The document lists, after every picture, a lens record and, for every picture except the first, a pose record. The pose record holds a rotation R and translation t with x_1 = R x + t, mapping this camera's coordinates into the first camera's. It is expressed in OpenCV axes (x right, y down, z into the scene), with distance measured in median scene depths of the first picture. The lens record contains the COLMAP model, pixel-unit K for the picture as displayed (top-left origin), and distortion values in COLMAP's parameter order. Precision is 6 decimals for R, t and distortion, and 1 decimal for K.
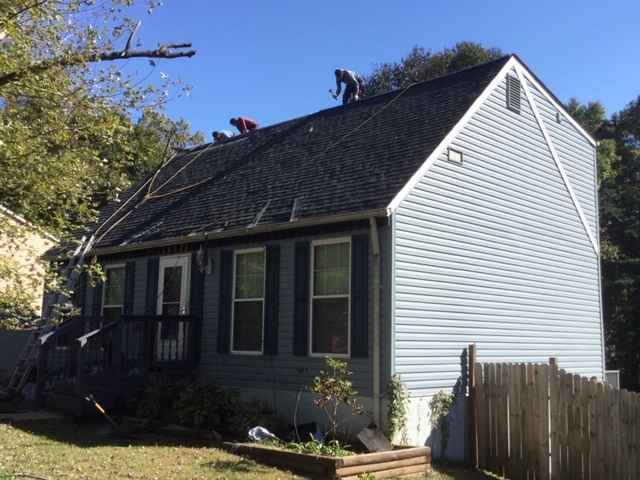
lens RADIAL K [[716.5, 0, 320.0], [0, 716.5, 240.0], [0, 0, 1]] dist [0.147027, -0.329044]
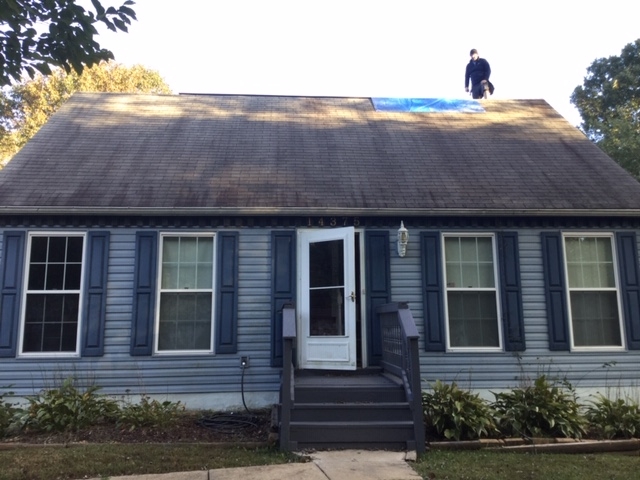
lens RADIAL K [[562.3, 0, 316.0], [0, 562.3, 239.8], [0, 0, 1]] dist [0.111271, -0.221687]
pose [[0.685350, 0.103569, 0.720811, -0.778227], [-0.082601, 0.994503, -0.064356, 0.087346], [-0.723514, -0.015433, 0.690138, 0.688839]]
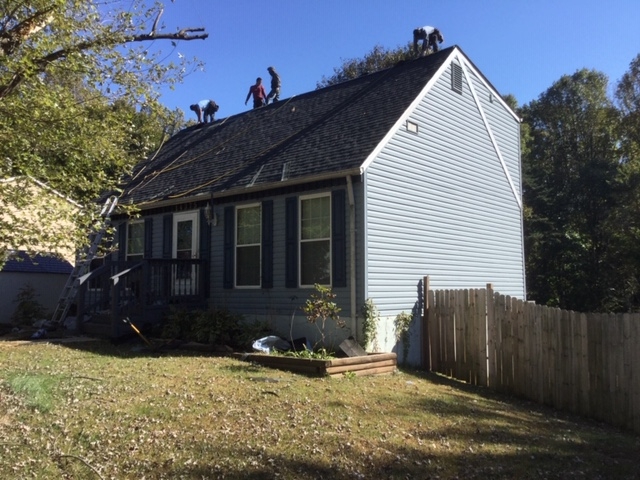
lens RADIAL K [[579.2, 0, 320.0], [0, 579.2, 240.0], [0, 0, 1]] dist [0.122996, -0.246282]
pose [[0.998841, -0.015680, 0.045503, -0.021637], [0.013261, 0.998508, 0.052975, 0.023575], [-0.046266, -0.052310, 0.997559, -0.011123]]
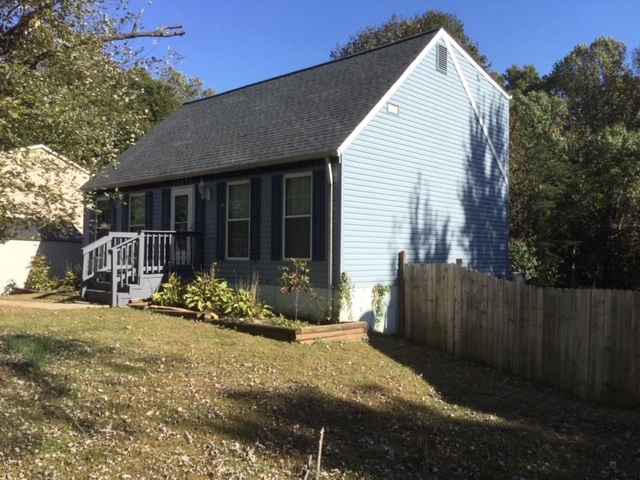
lens RADIAL K [[579.2, 0, 320.0], [0, 579.2, 240.0], [0, 0, 1]] dist [0.122996, -0.246282]
pose [[0.999831, -0.007934, 0.016598, 0.035584], [0.006036, 0.993756, 0.111413, 0.001643], [-0.017378, -0.111294, 0.993636, -0.080615]]
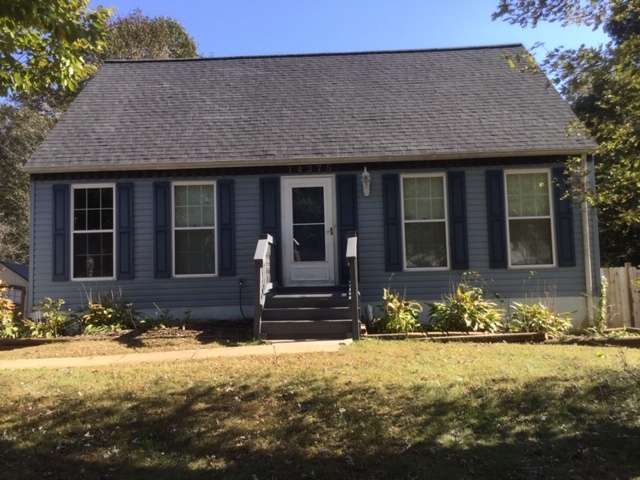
lens RADIAL K [[579.2, 0, 320.0], [0, 579.2, 240.0], [0, 0, 1]] dist [0.122996, -0.246282]
pose [[0.749311, 0.003018, 0.662212, -0.834498], [-0.053742, 0.996968, 0.056267, 0.074412], [-0.660034, -0.077750, 0.747201, 0.471147]]
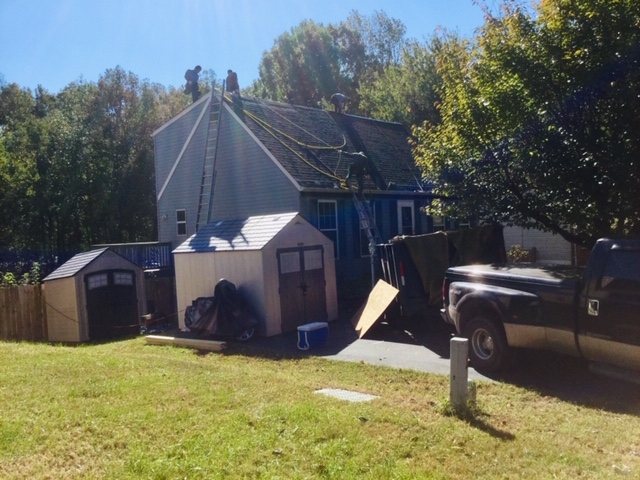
lens RADIAL K [[579.2, 0, 320.0], [0, 579.2, 240.0], [0, 0, 1]] dist [0.122996, -0.246282]
pose [[-0.014222, -0.038882, 0.999143, -1.964828], [-0.107674, 0.993493, 0.037130, 0.105802], [-0.994084, -0.107054, -0.018316, 1.453273]]
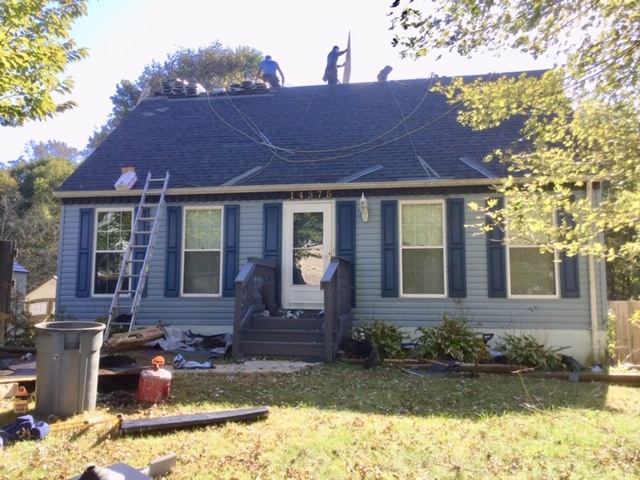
lens RADIAL K [[579.2, 0, 320.0], [0, 579.2, 240.0], [0, 0, 1]] dist [0.122996, -0.246282]
pose [[0.838934, 0.042276, 0.542588, -0.736202], [-0.067088, 0.997408, 0.026017, 0.062850], [-0.540082, -0.058228, 0.839596, 0.369012]]
